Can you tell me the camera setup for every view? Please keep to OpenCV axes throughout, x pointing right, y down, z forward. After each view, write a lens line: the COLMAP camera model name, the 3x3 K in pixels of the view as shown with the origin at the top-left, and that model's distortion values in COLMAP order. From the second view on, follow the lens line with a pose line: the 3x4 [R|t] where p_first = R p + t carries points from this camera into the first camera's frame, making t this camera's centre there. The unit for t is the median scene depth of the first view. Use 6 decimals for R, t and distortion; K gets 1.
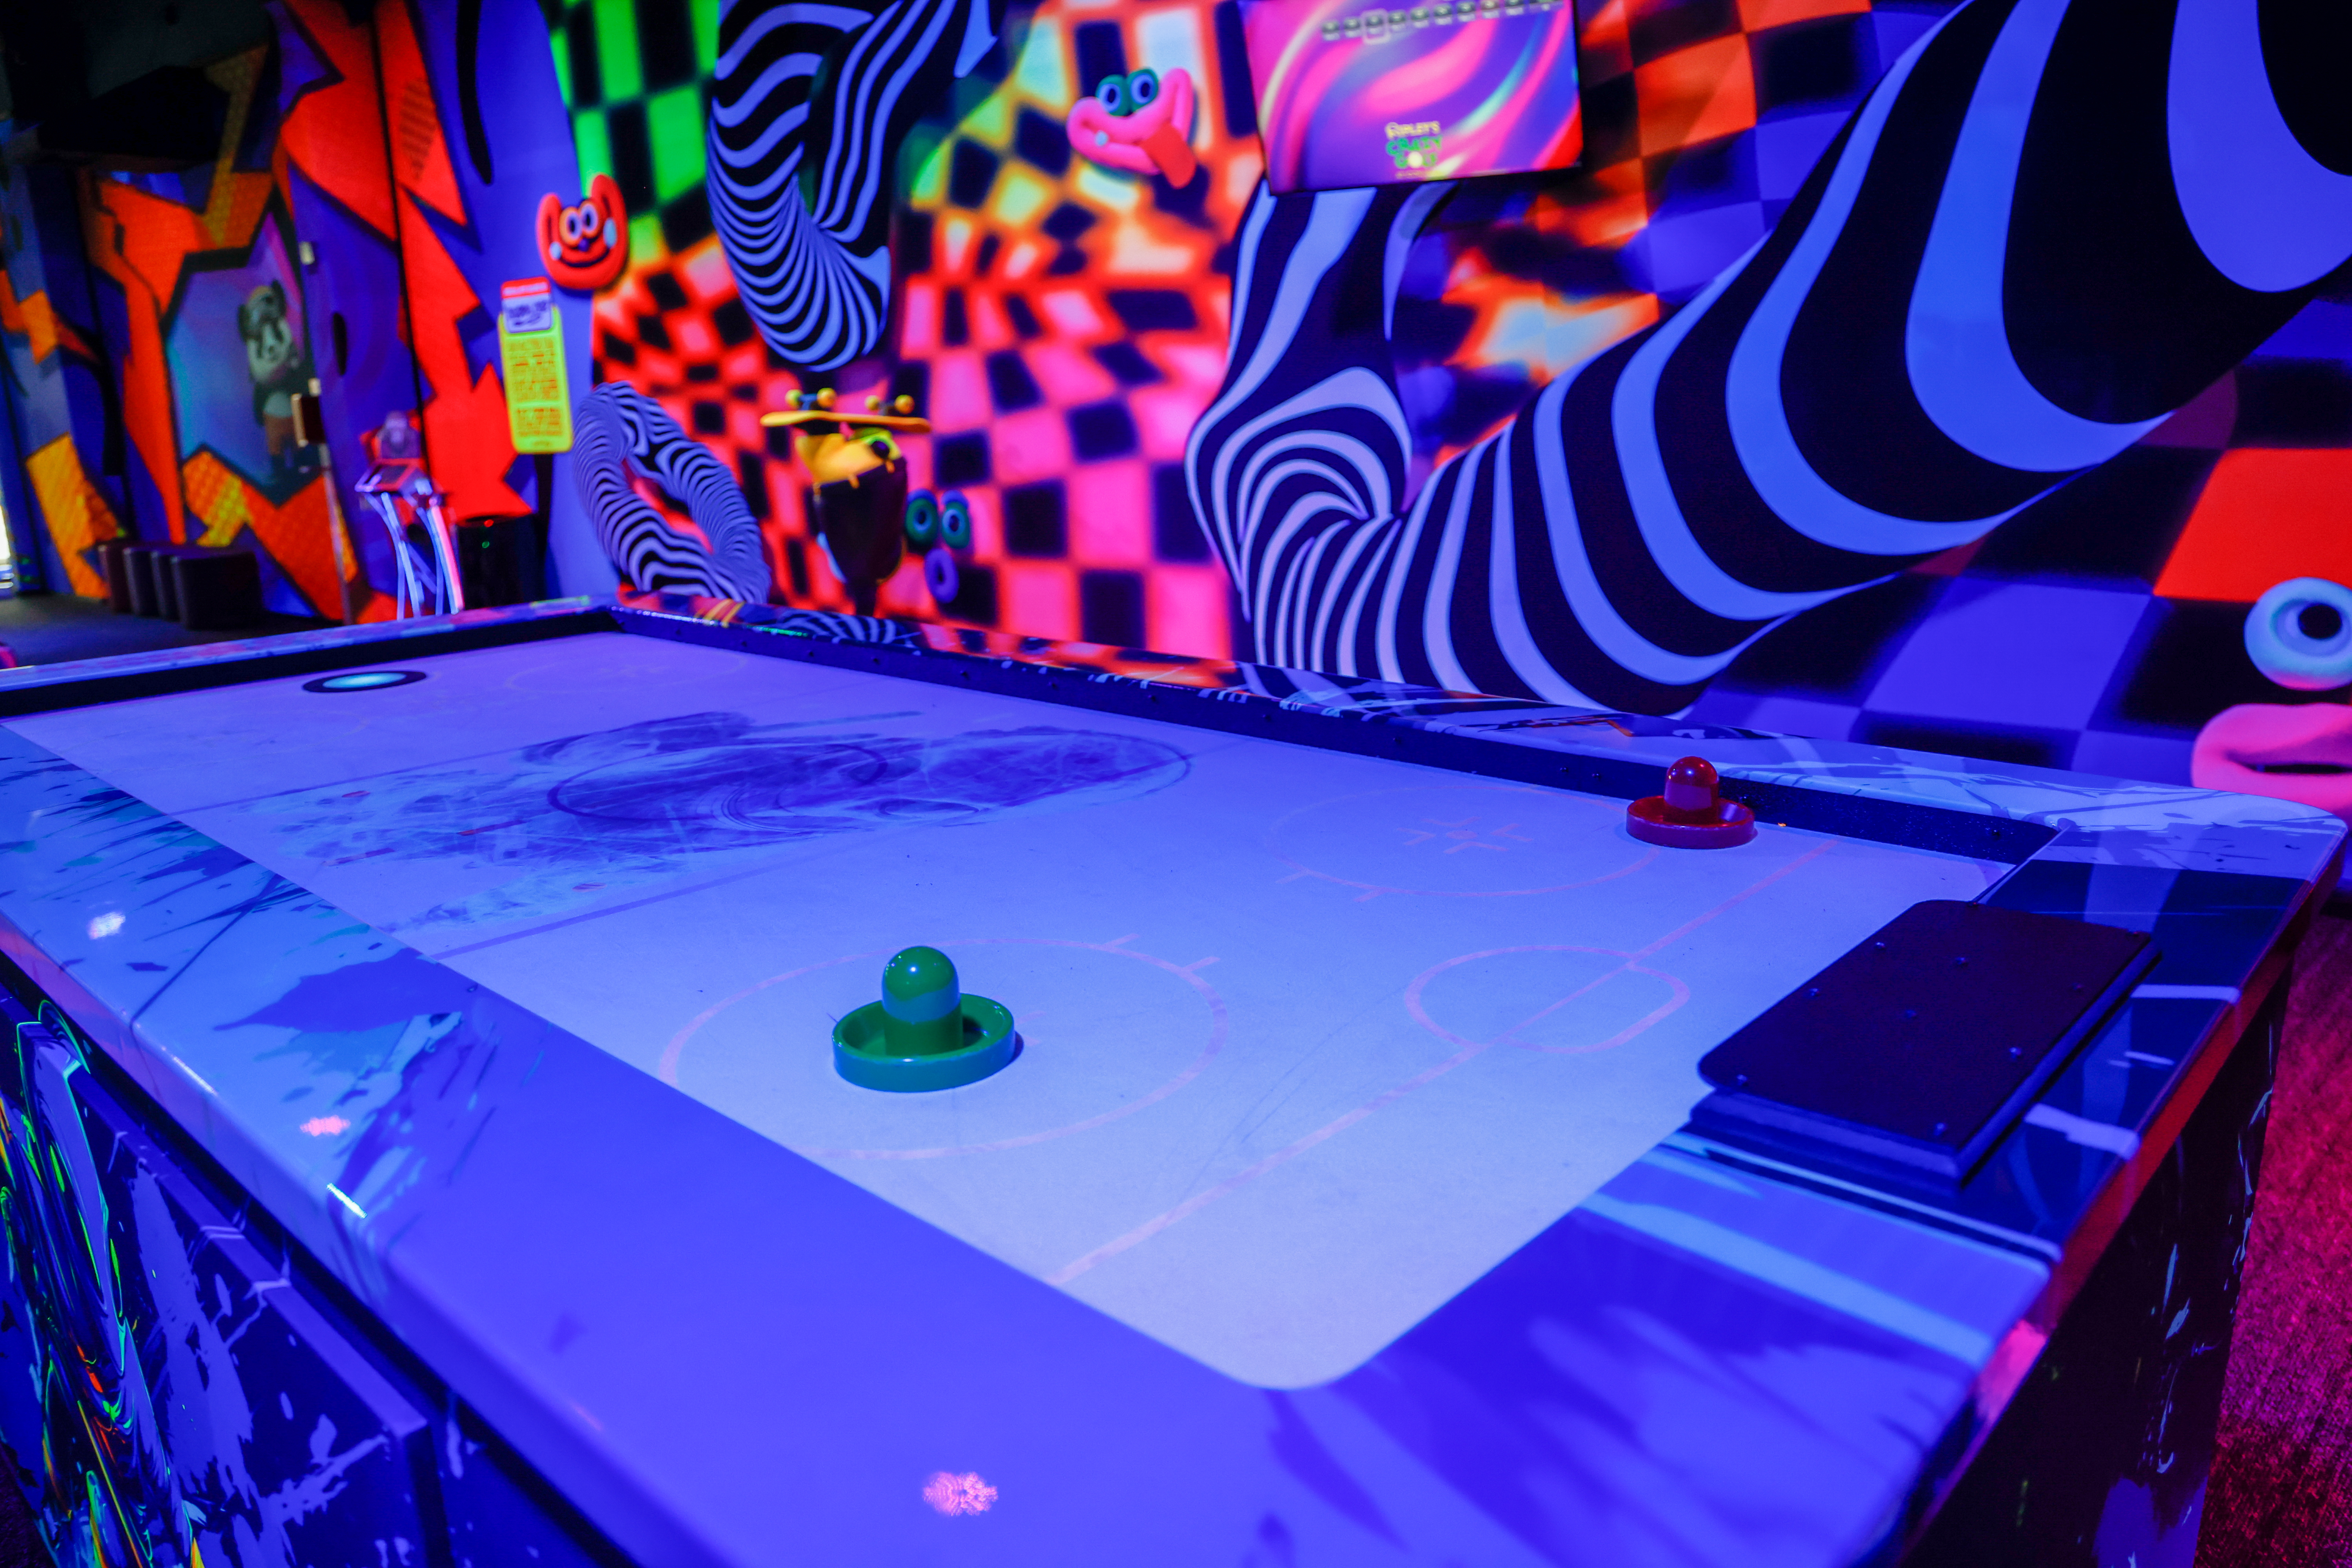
lens RADIAL K [[1614.9, 0, 1172.6], [0, 1614.9, 793.1], [0, 0, 1]] dist [-0.088997, 0.070332]
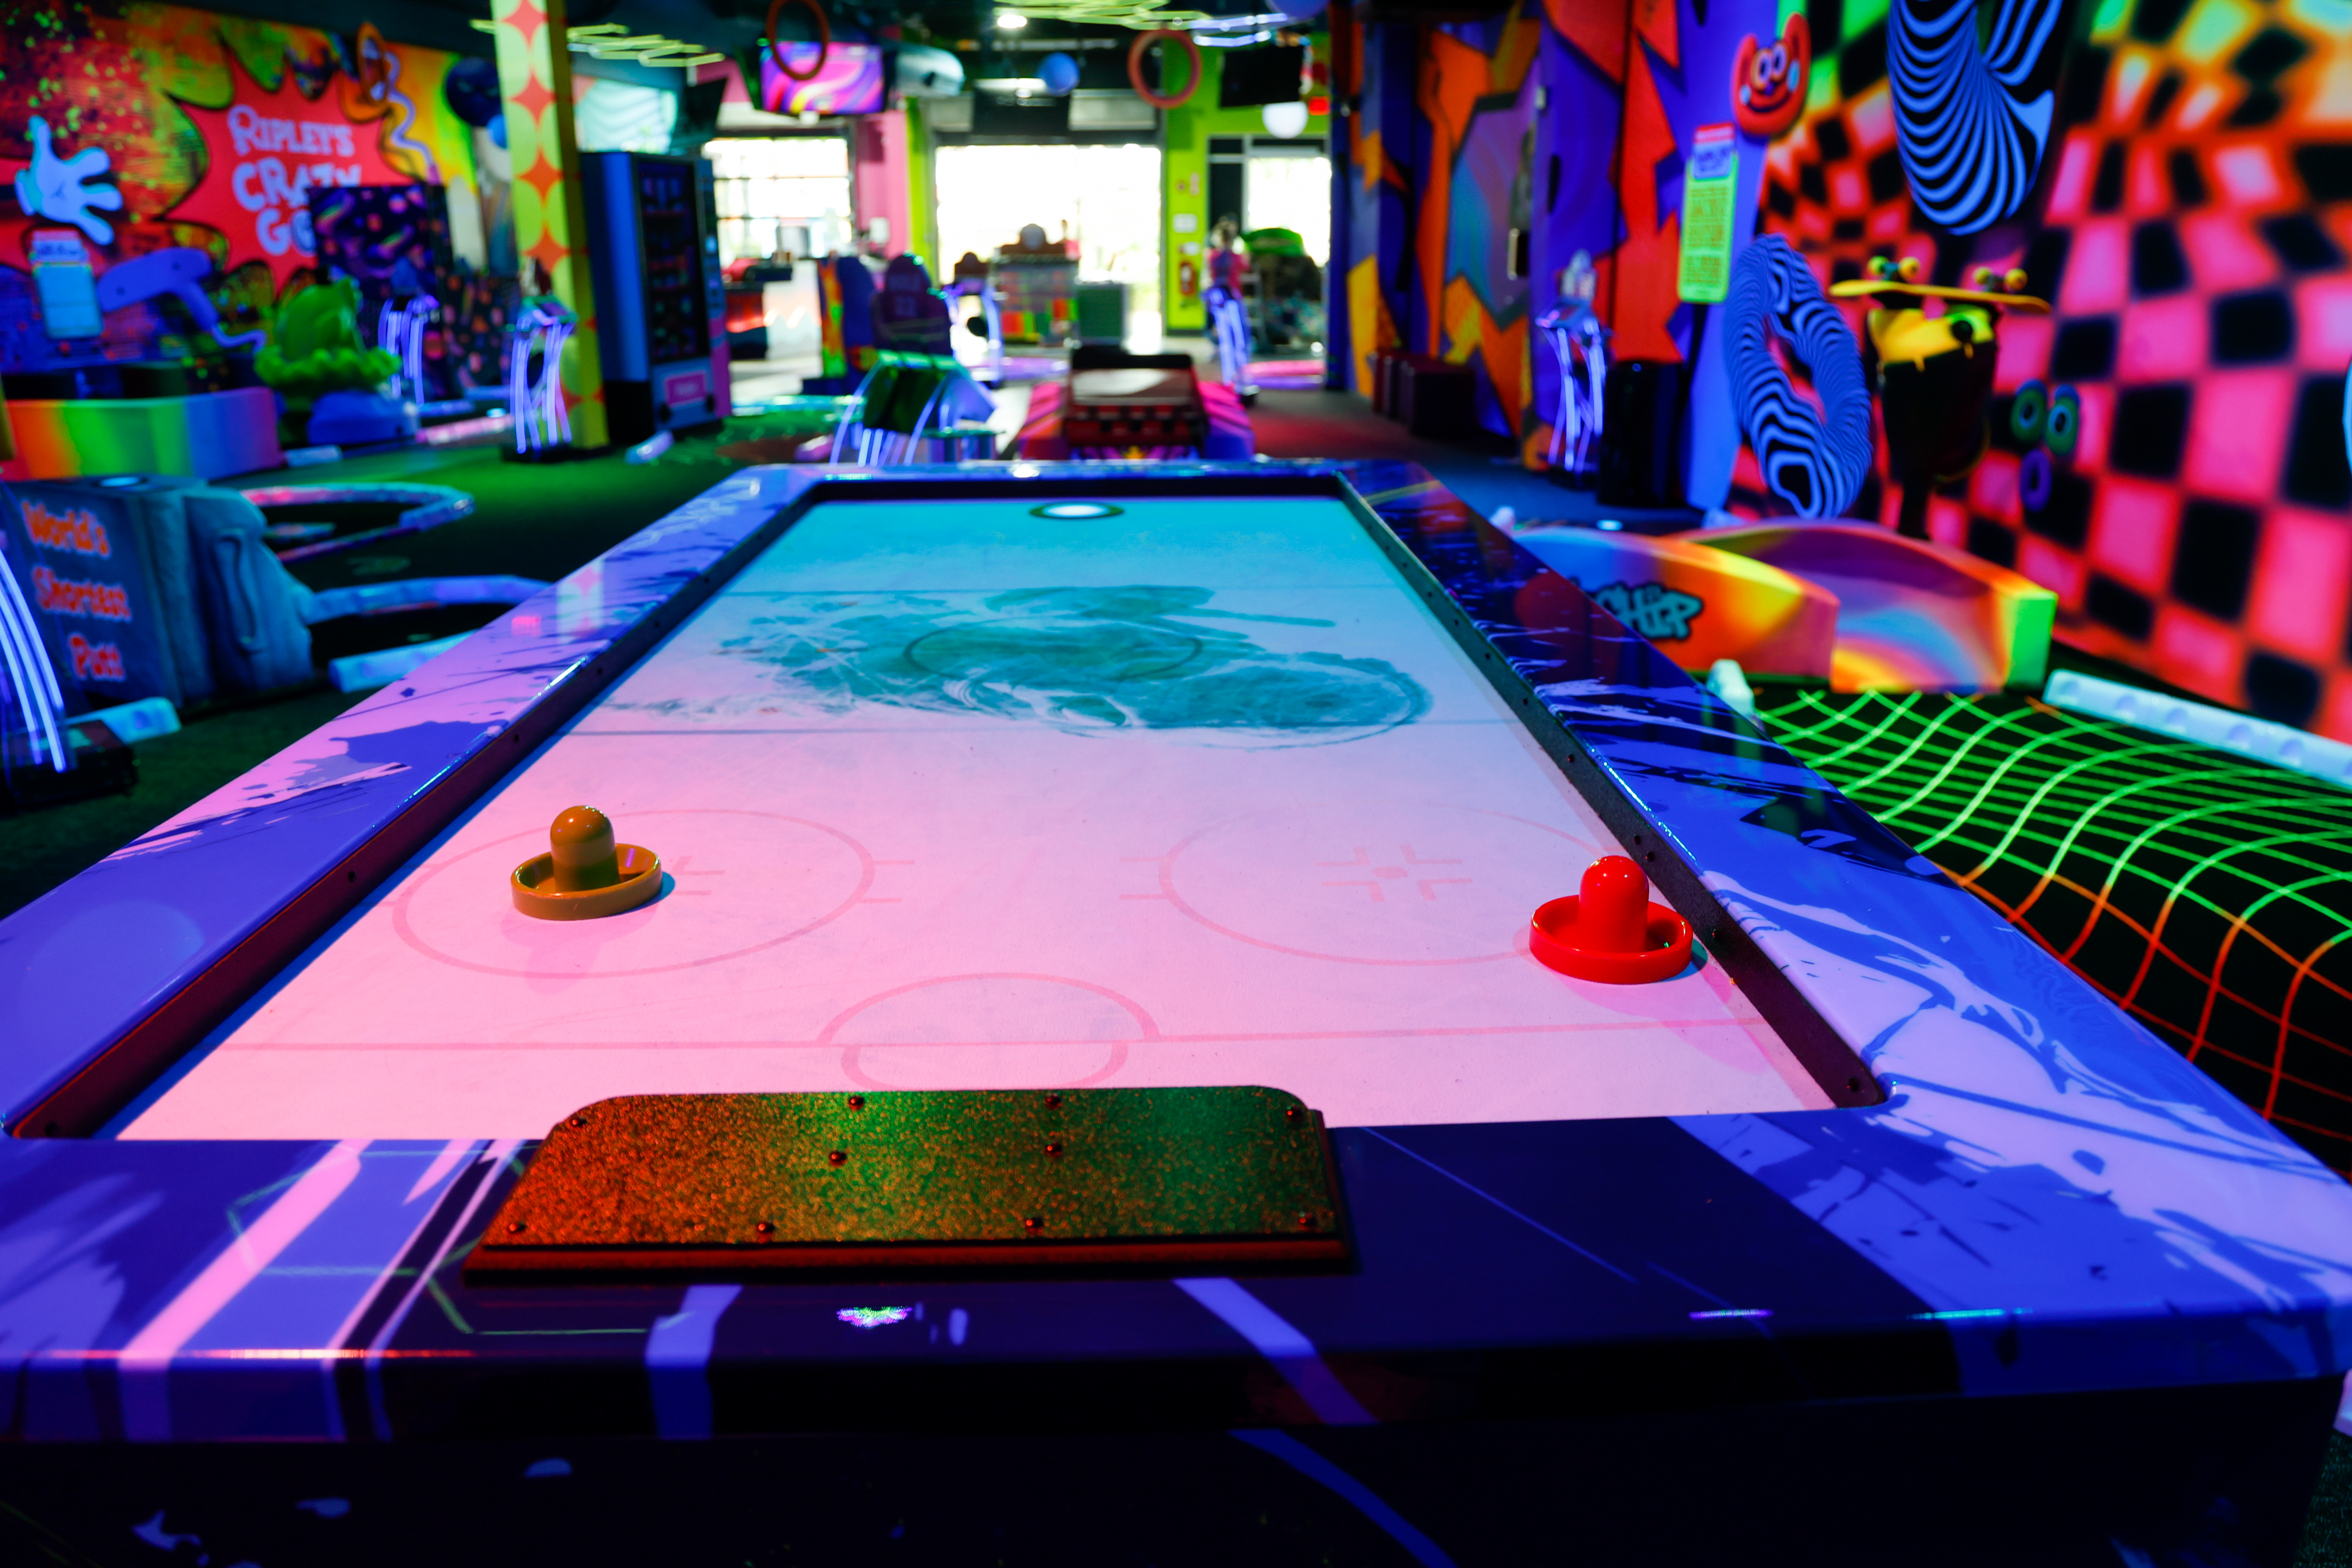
lens RADIAL K [[1614.9, 0, 1172.6], [0, 1614.9, 793.1], [0, 0, 1]] dist [-0.088997, 0.070332]
pose [[0.706154, 0.255288, -0.660435, 0.118169], [-0.189630, 0.966855, 0.170975, -0.025677], [0.682192, 0.004504, 0.731159, 0.048501]]
